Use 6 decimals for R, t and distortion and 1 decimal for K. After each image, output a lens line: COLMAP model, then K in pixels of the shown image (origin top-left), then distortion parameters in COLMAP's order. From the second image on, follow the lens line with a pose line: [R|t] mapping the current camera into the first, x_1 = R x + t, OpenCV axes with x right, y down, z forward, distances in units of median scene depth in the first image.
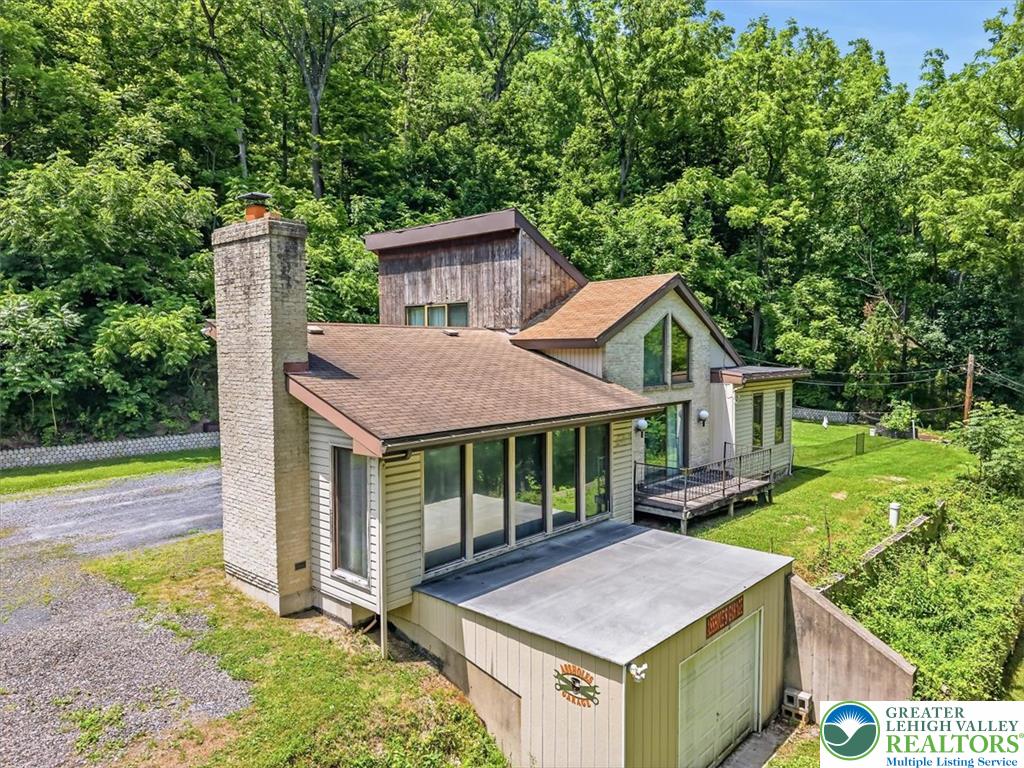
lens RADIAL K [[688.1, 0, 510.3], [0, 688.1, 384.4], [0, 0, 1]] dist [0.012297, 0.001038]
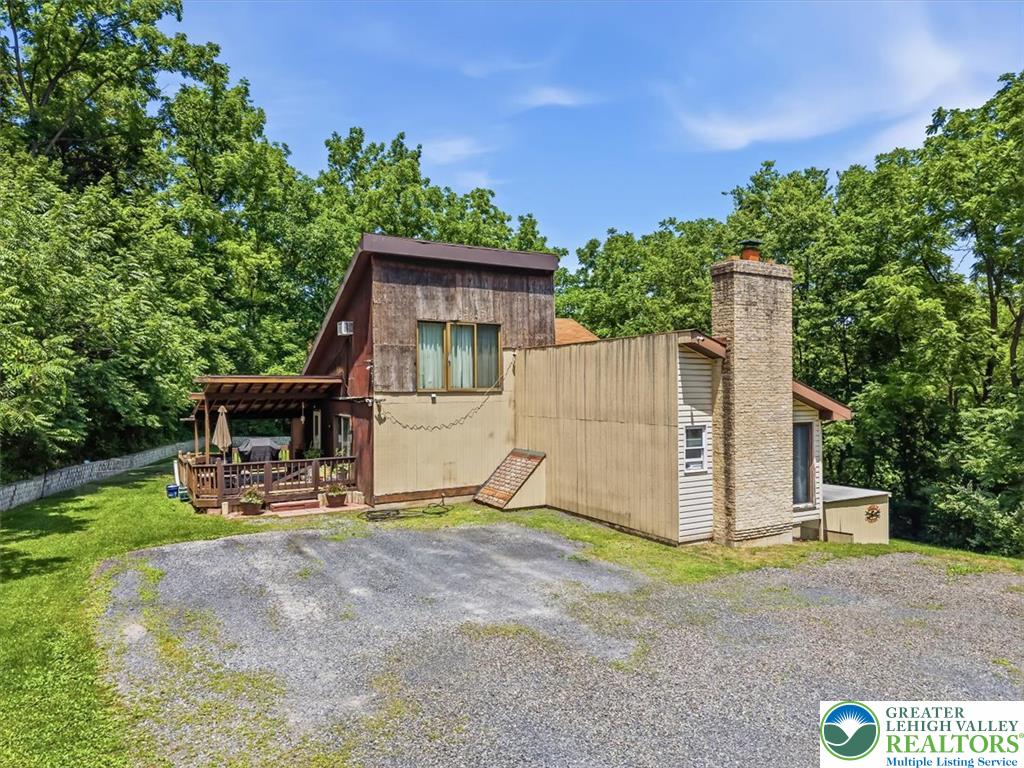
lens RADIAL K [[688.1, 0, 510.4], [0, 688.1, 385.5], [0, 0, 1]] dist [0.012297, 0.001038]
pose [[0.306539, 0.006827, 0.951834, -1.154594], [0.055159, 0.998166, -0.024923, 0.007241], [-0.950259, 0.060142, 0.305600, 0.680833]]
